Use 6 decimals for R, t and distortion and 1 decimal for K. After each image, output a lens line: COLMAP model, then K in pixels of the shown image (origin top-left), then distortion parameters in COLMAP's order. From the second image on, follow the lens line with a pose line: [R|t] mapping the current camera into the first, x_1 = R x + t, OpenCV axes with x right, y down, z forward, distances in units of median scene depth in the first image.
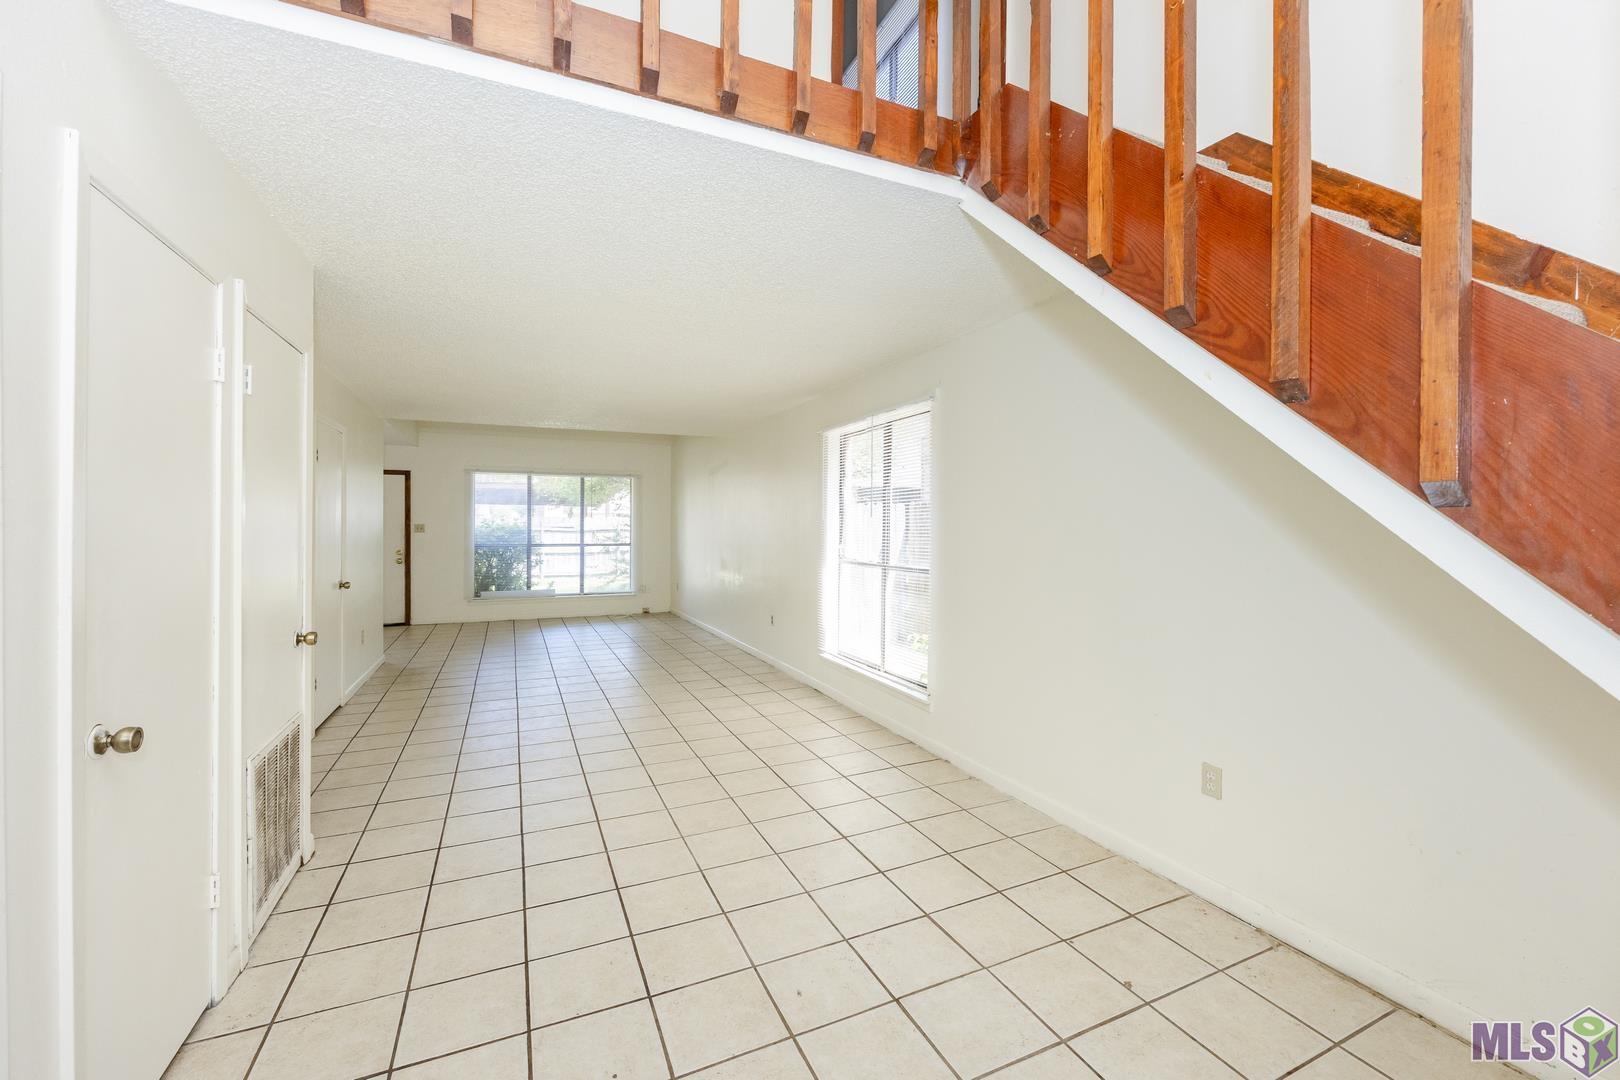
lens RADIAL K [[654.2, 0, 817.3], [0, 654.2, 529.6], [0, 0, 1]] dist [-0.000081, 0.000198]
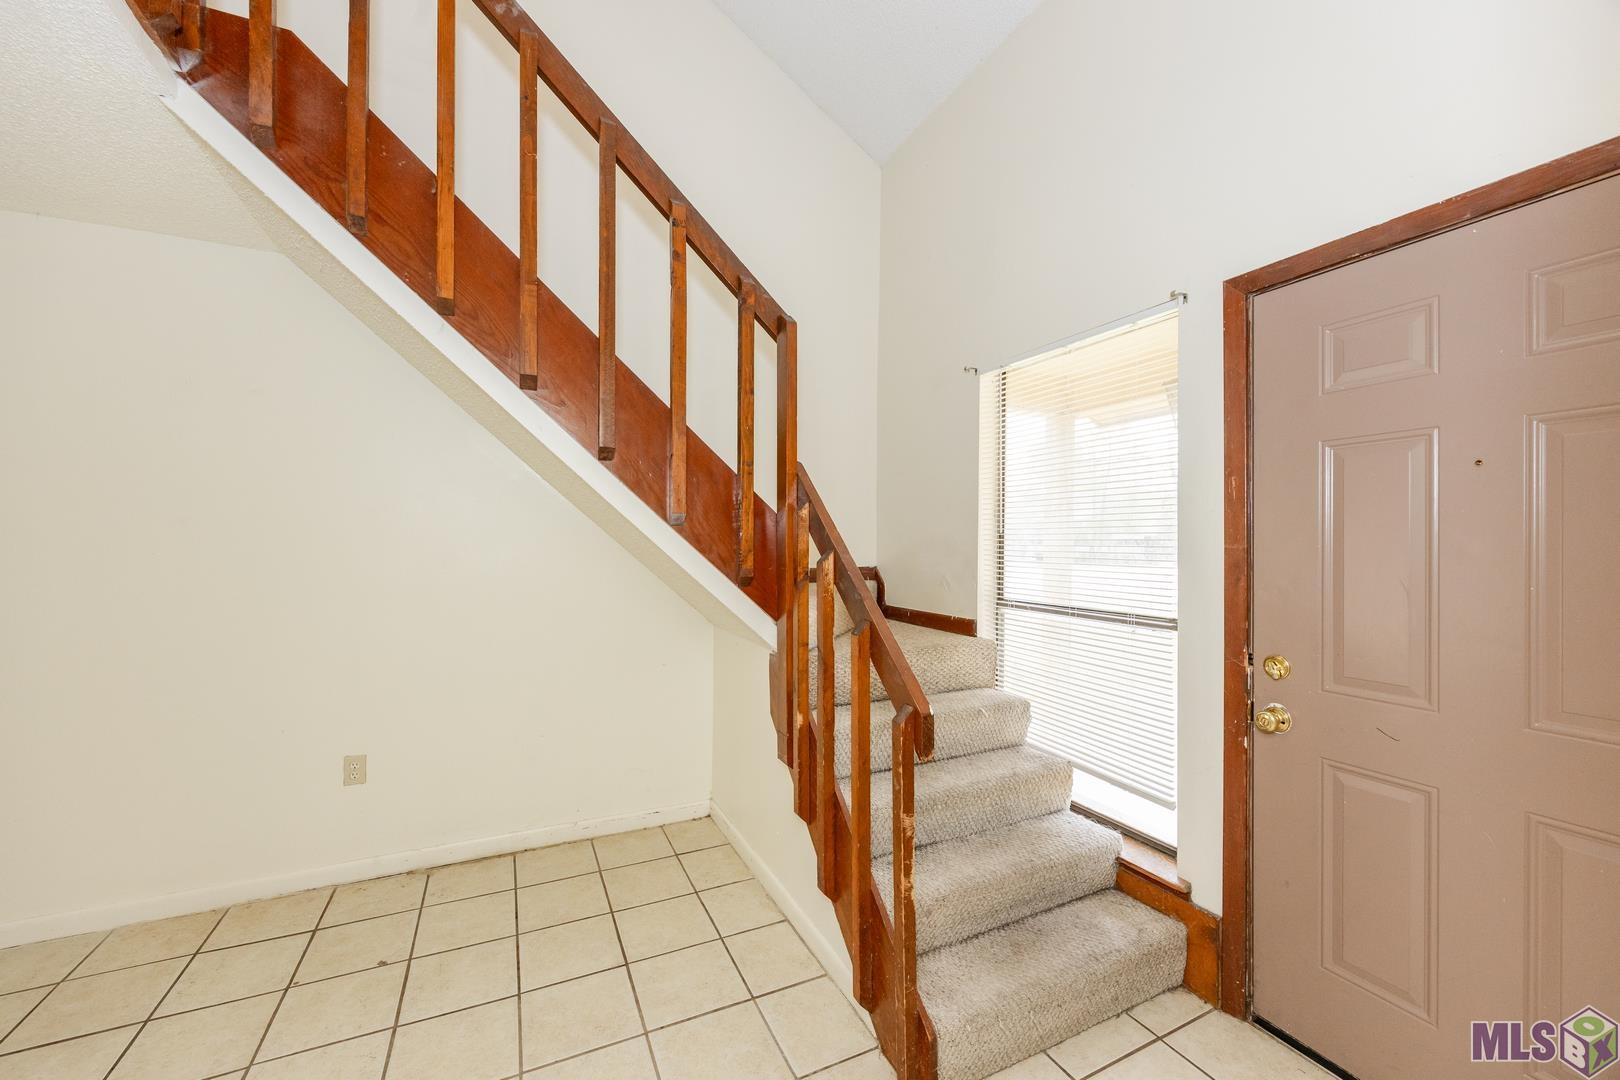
lens RADIAL K [[654.2, 0, 818.1], [0, 654.2, 545.1], [0, 0, 1]] dist [-0.000081, 0.000198]
pose [[-0.017010, -0.004136, 0.999847, -0.247825], [0.002426, 0.999988, 0.004178, 0.004059], [-0.999852, 0.002497, -0.017000, 0.125146]]
